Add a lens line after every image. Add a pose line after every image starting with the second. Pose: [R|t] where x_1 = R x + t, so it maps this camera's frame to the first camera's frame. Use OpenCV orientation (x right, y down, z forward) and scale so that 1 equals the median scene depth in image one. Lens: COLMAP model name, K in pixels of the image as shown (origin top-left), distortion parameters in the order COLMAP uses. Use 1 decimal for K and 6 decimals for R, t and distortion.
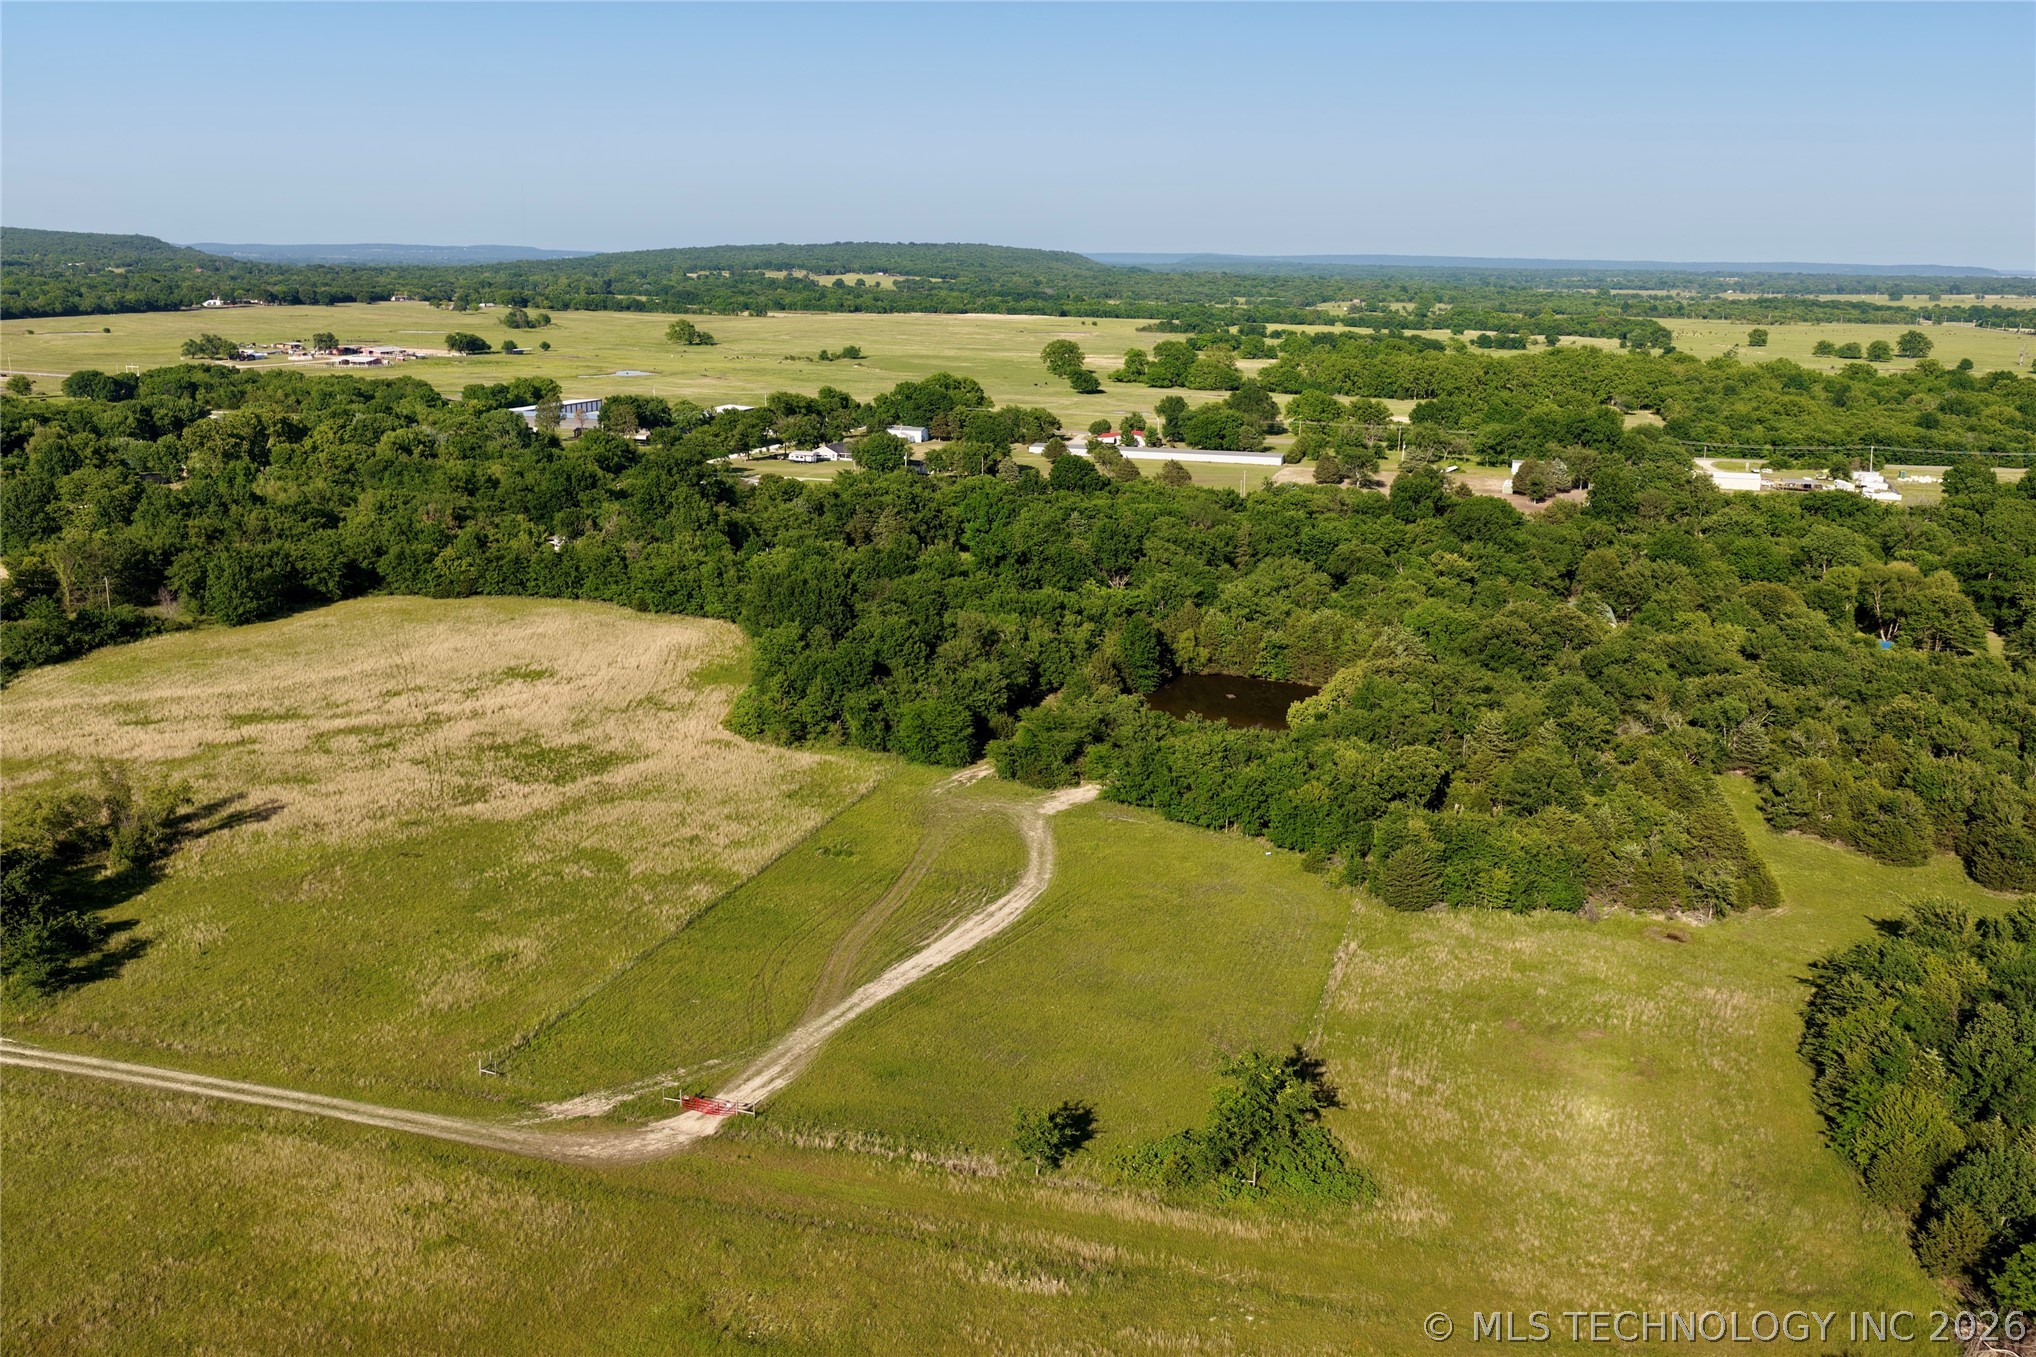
lens RADIAL K [[1686.1, 0, 1021.0], [0, 1686.1, 680.7], [0, 0, 1]] dist [-0.016580, 0.041592]
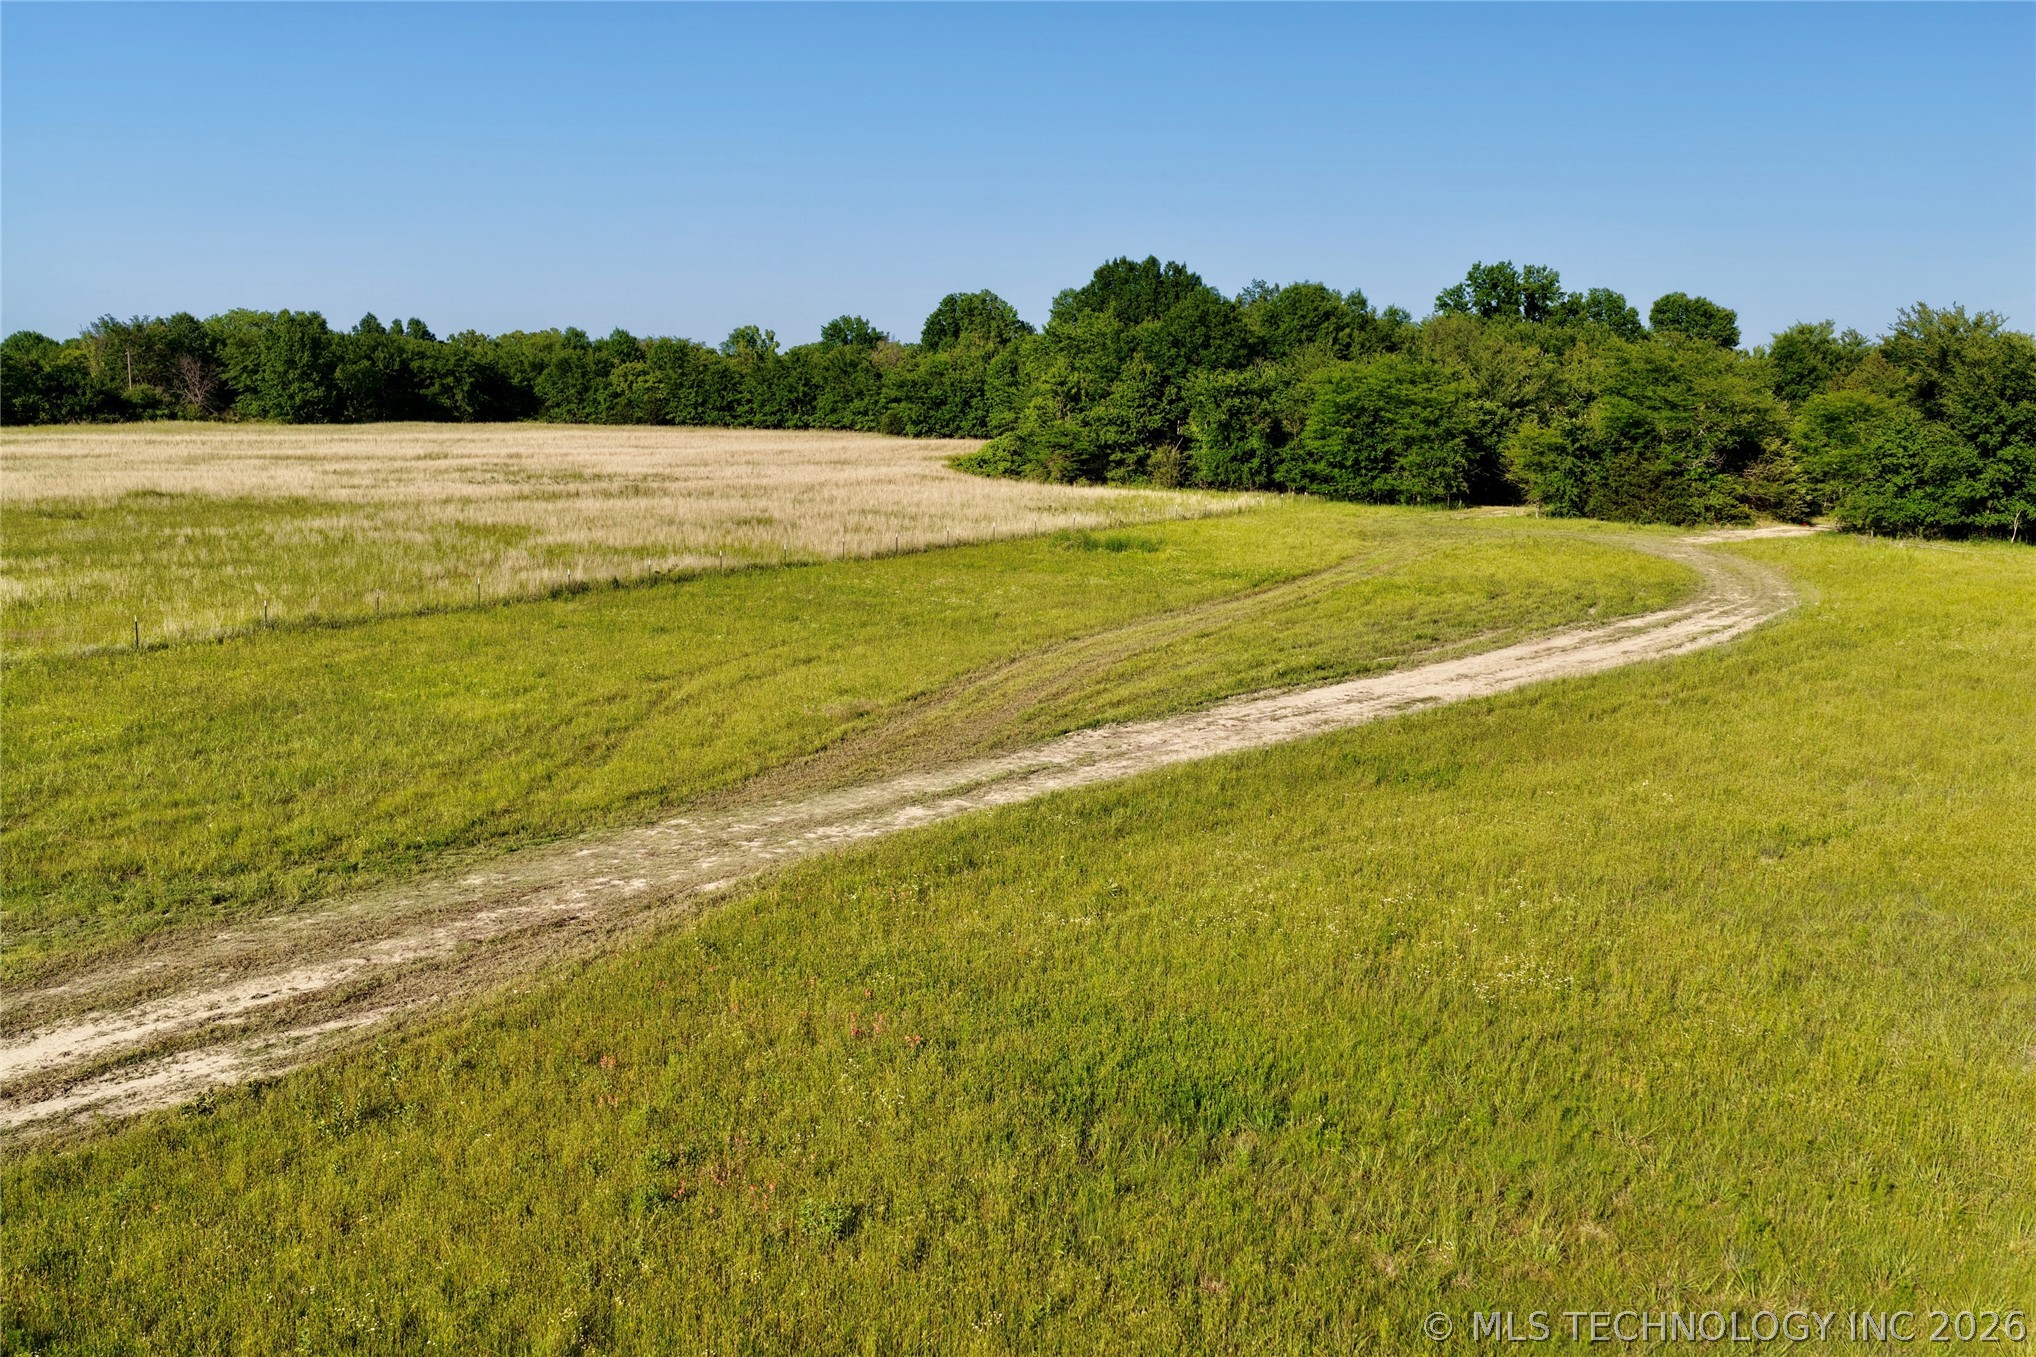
lens RADIAL K [[1686.1, 0, 1021.0], [0, 1686.1, 680.7], [0, 0, 1]] dist [-0.016580, 0.041592]
pose [[0.972321, 0.034919, -0.231026, -0.036070], [-0.054319, 0.995460, -0.078155, 0.122610], [0.227248, 0.088541, 0.969804, 0.506567]]
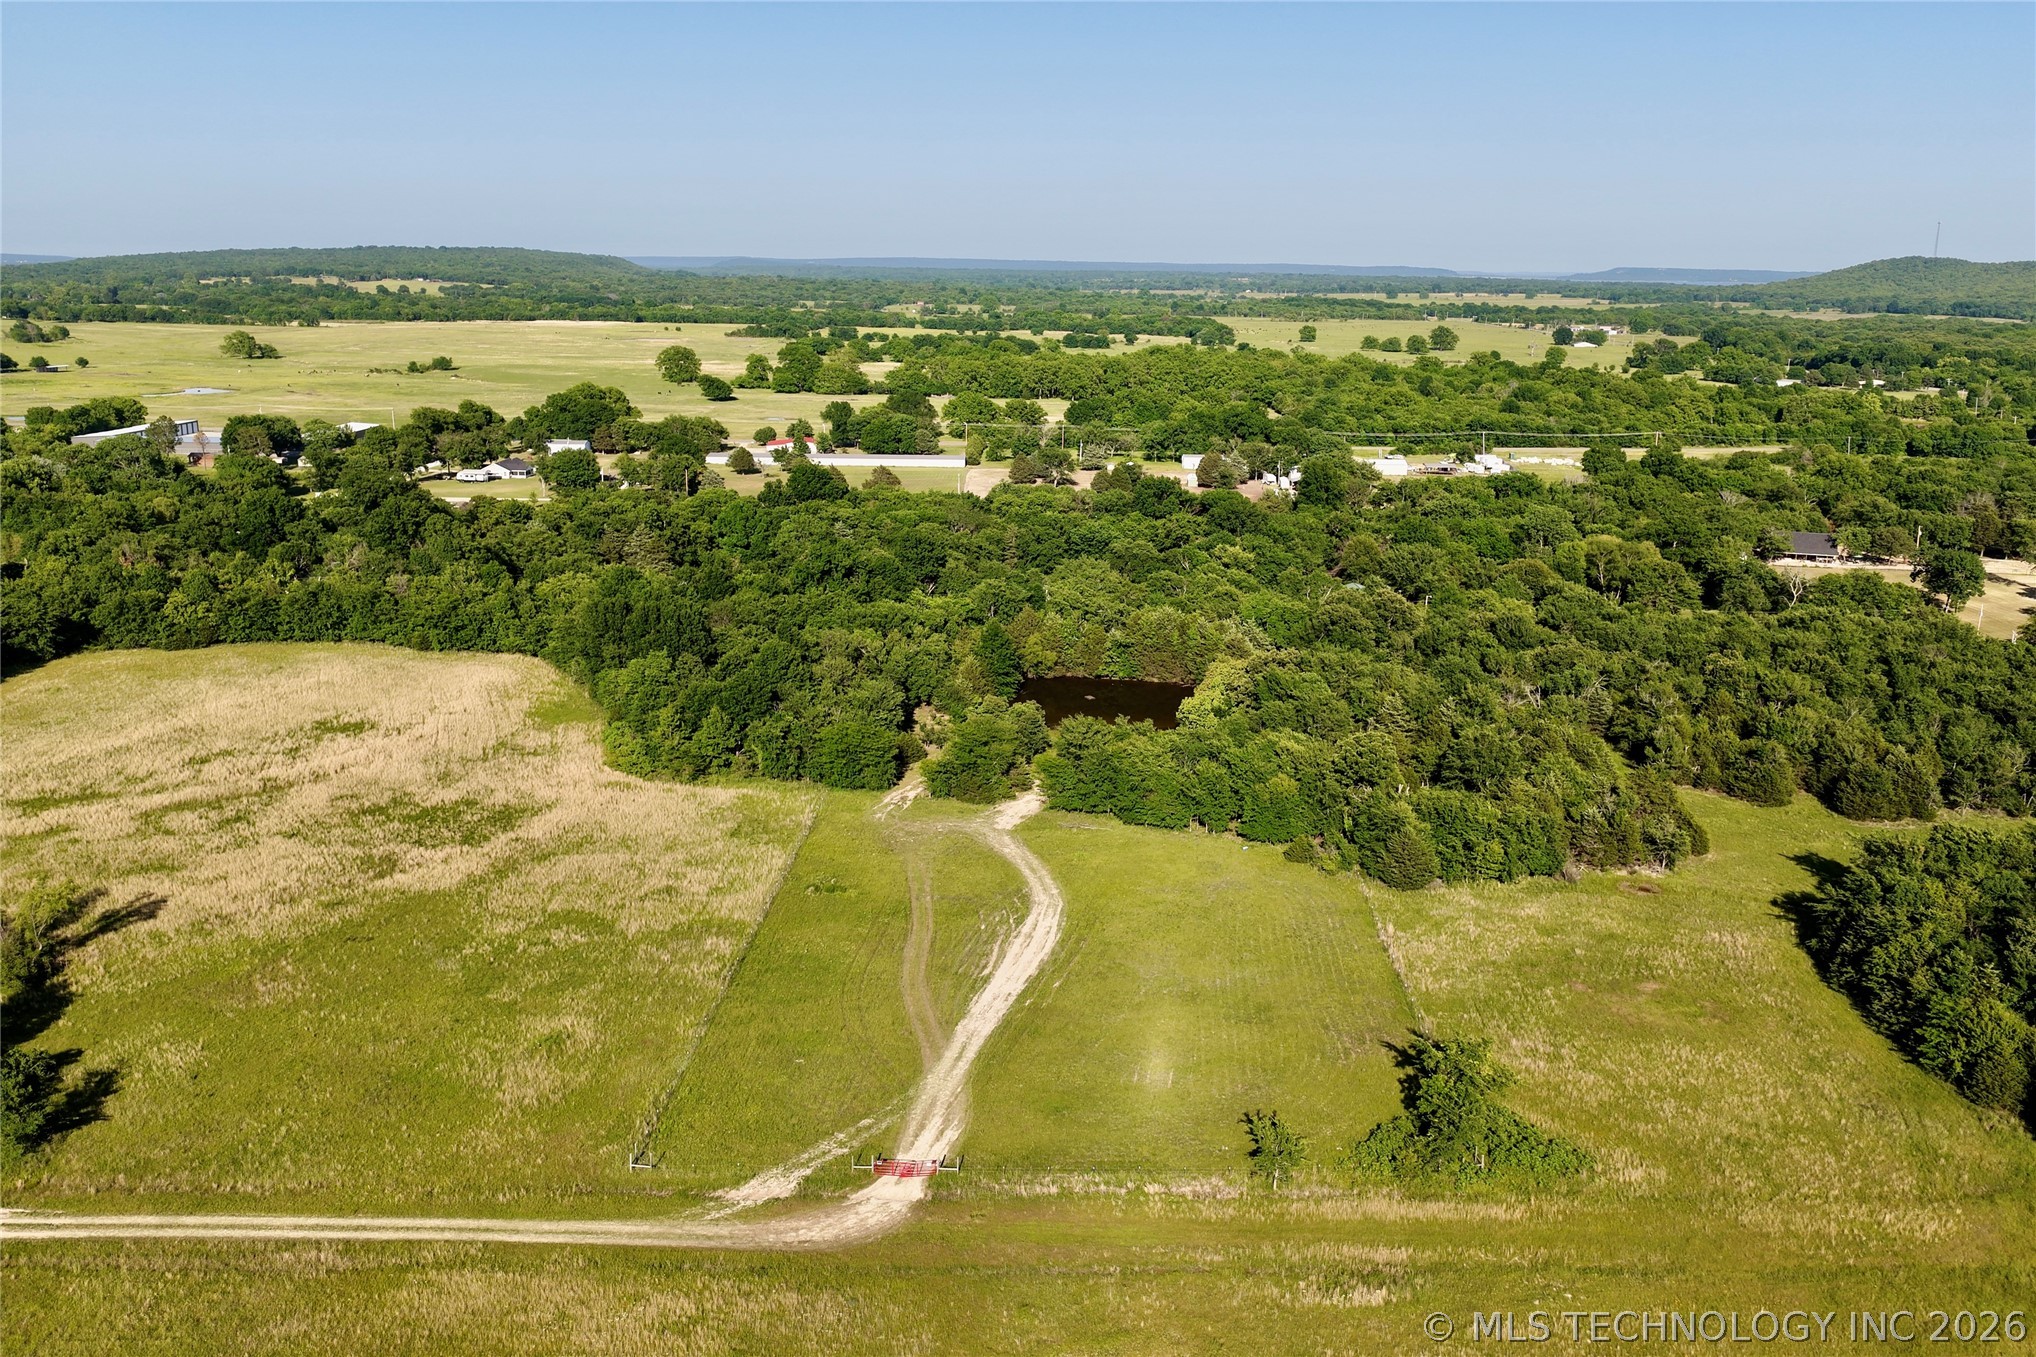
lens RADIAL K [[1686.1, 0, 1021.0], [0, 1686.1, 680.7], [0, 0, 1]] dist [-0.016580, 0.041592]
pose [[0.963614, -0.067254, 0.258697, -0.187889], [0.067715, 0.997679, 0.007136, -0.011564], [-0.258577, 0.010642, 0.965932, 0.038855]]
